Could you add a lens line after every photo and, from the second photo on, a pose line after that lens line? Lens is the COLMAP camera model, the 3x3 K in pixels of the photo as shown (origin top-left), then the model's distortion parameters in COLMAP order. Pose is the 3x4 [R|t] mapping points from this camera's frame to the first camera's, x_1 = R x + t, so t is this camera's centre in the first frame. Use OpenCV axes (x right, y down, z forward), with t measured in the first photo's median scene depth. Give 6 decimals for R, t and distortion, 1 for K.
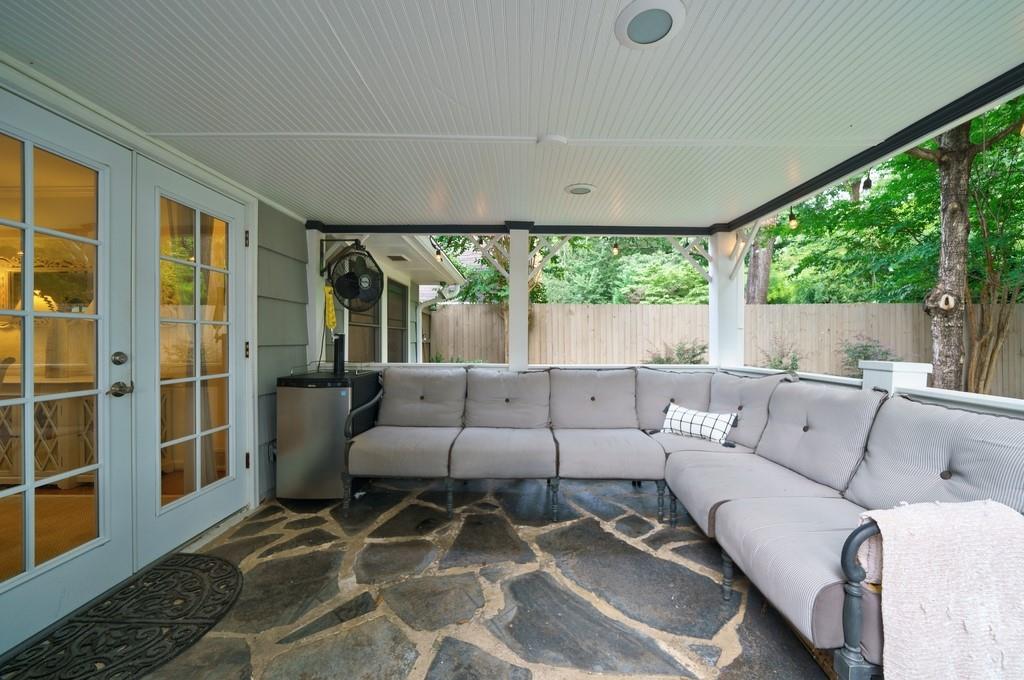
lens RADIAL K [[380.2, 0, 524.5], [0, 380.2, 340.3], [0, 0, 1]] dist [-0.014804, 0.000001]
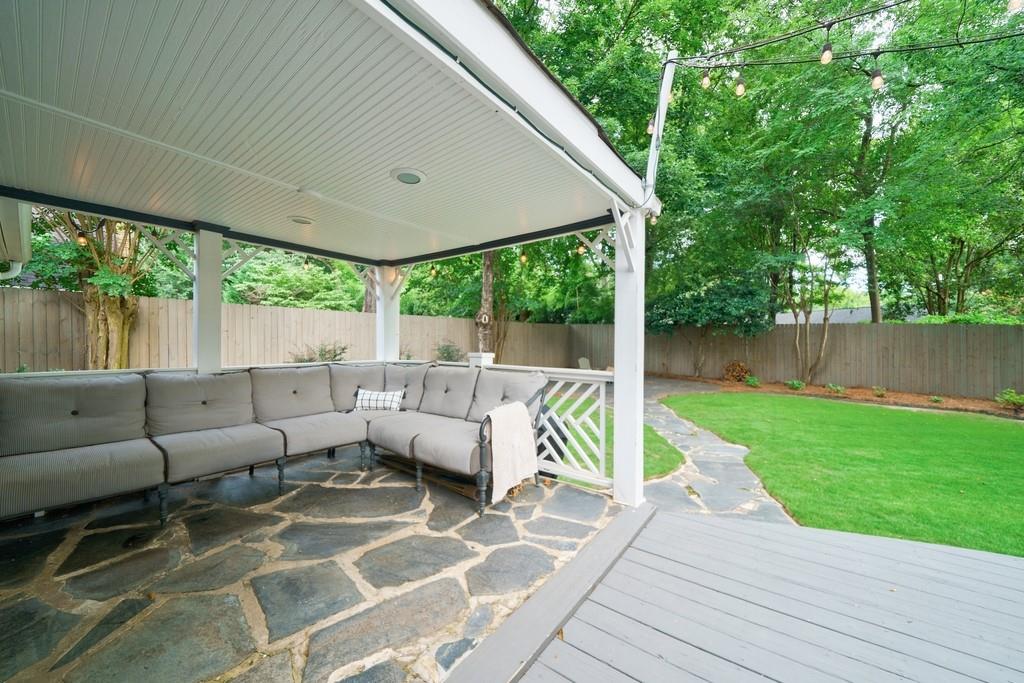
lens RADIAL K [[379.2, 0, 481.7], [0, 379.2, 345.5], [0, 0, 1]] dist [-0.034367, 0.003955]
pose [[0.652392, -0.007598, 0.757844, -0.382543], [0.000353, 0.999953, 0.009721, -0.001416], [-0.757882, -0.006074, 0.652363, -0.230829]]
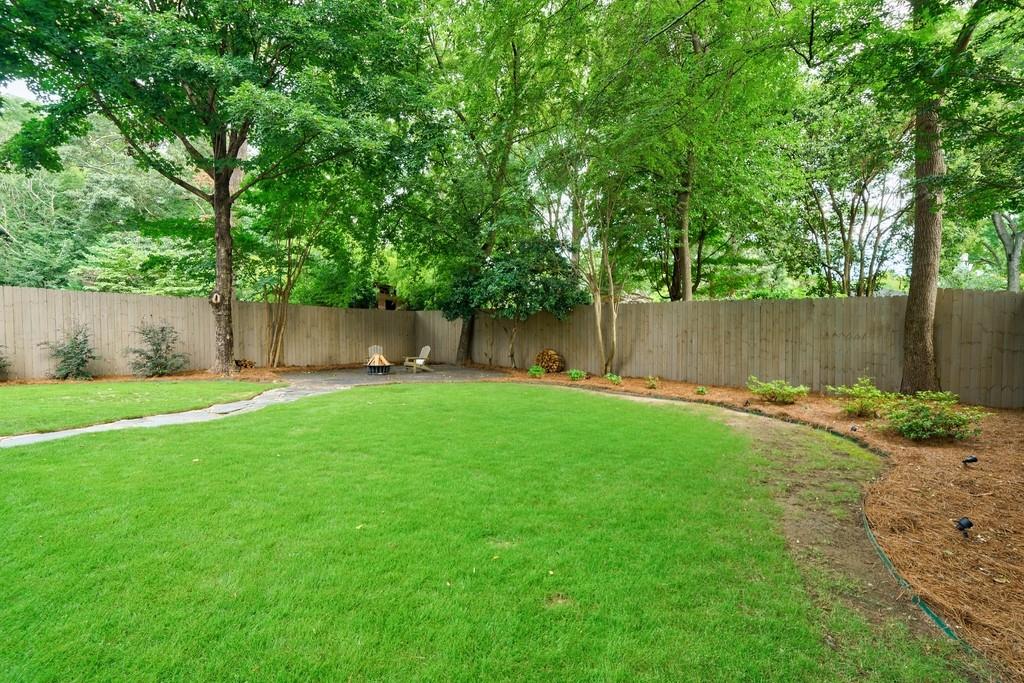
lens RADIAL K [[437.0, 0, 530.2], [0, 437.0, 352.5], [0, 0, 1]] dist [-0.001579, 0.000368]
pose [[0.677365, -0.019178, 0.735397, 1.136641], [0.001492, 0.999694, 0.024696, 0.111387], [-0.735645, -0.015631, 0.677187, -1.866355]]
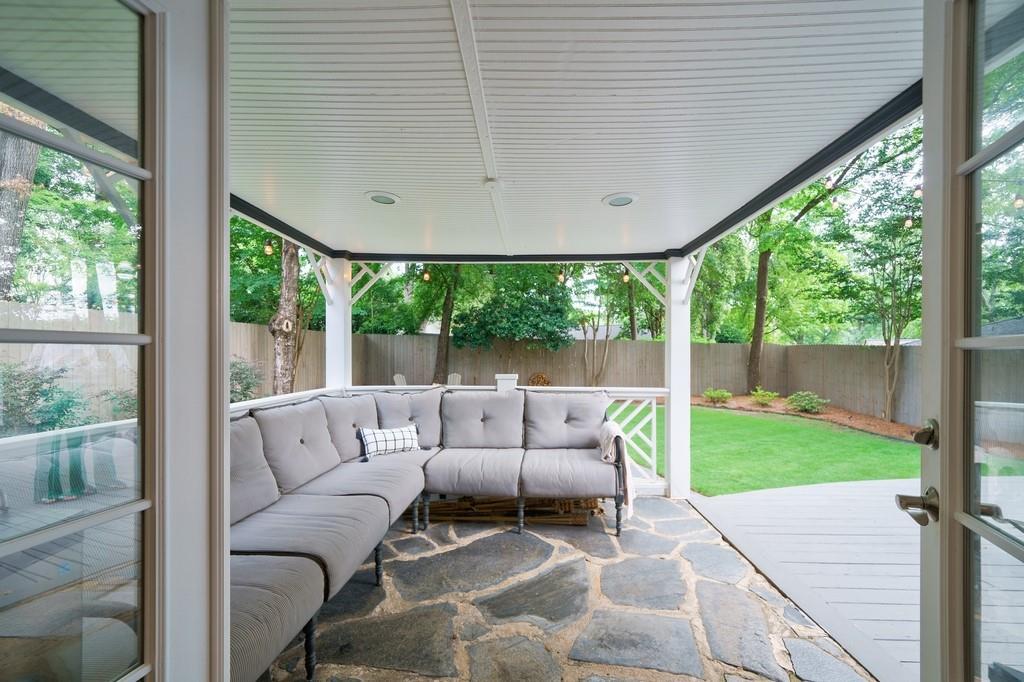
lens RADIAL K [[477.5, 0, 452.7], [0, 477.5, 353.4], [0, 0, 1]] dist [-0.001306, 0.000622]
pose [[0.068262, -0.004520, 0.997657, -0.930396], [0.000807, 0.999990, 0.004476, -0.038444], [-0.997667, 0.000500, 0.068265, 0.739819]]
